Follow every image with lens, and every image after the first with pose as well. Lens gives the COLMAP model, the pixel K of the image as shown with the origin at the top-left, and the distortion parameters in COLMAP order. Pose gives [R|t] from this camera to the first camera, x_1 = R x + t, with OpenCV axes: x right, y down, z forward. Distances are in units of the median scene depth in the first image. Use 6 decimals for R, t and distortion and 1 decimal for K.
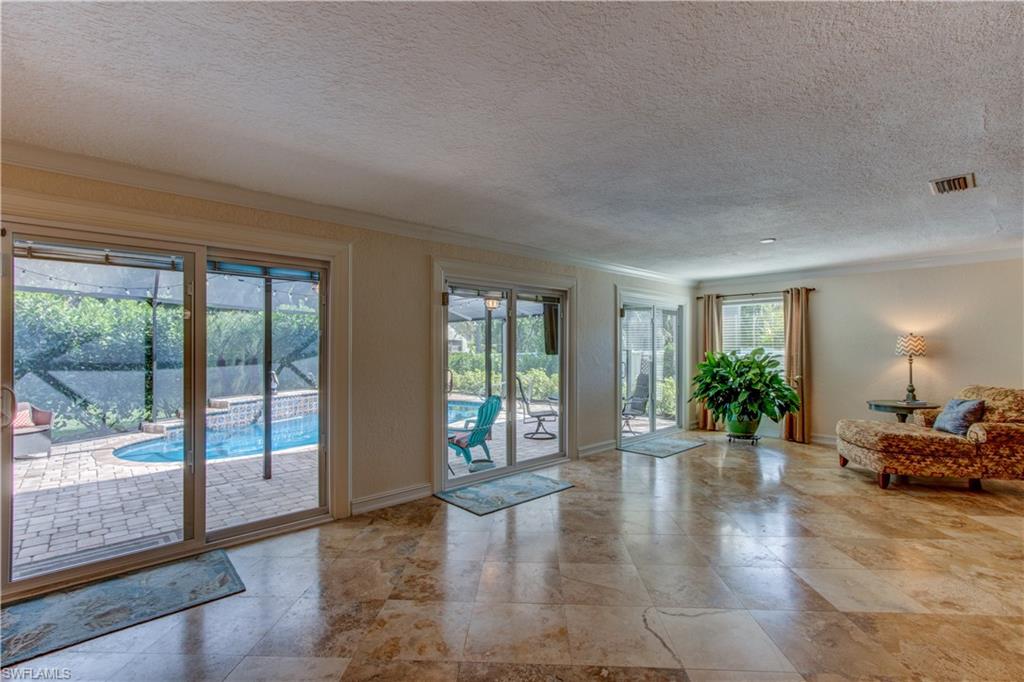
lens RADIAL K [[470.1, 0, 512.3], [0, 470.1, 345.2], [0, 0, 1]] dist [0.004208, 0.003081]
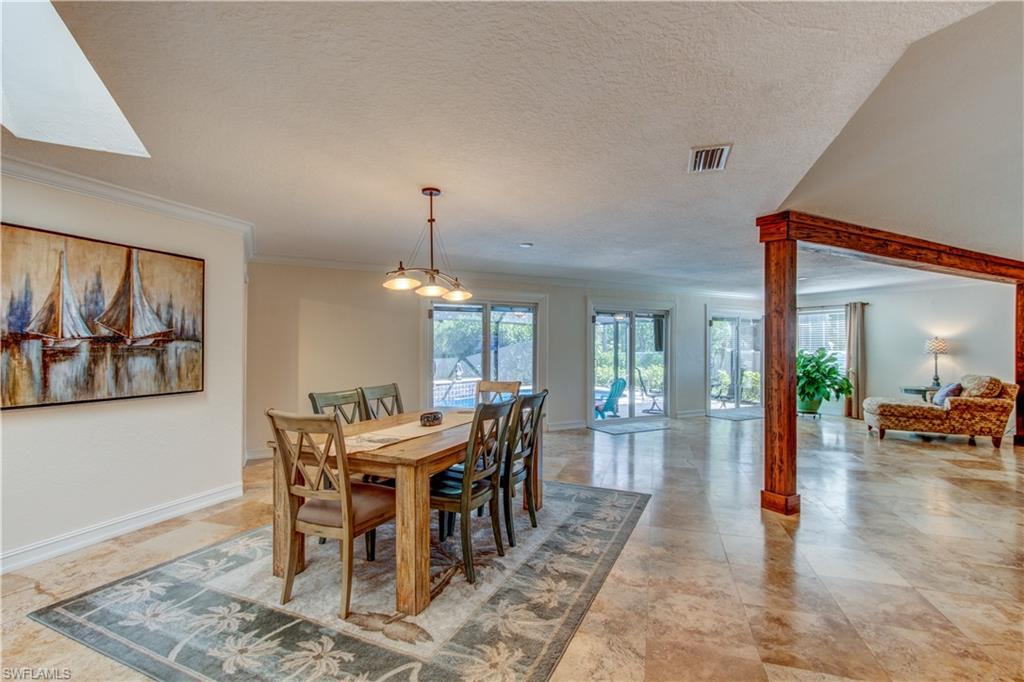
lens RADIAL K [[470.1, 0, 516.3], [0, 470.1, 343.5], [0, 0, 1]] dist [0.004208, 0.003081]
pose [[0.968904, 0.001633, -0.247432, 0.011840], [-0.002470, 0.999992, -0.003072, 0.000358], [0.247425, 0.003587, 0.968901, -0.608365]]
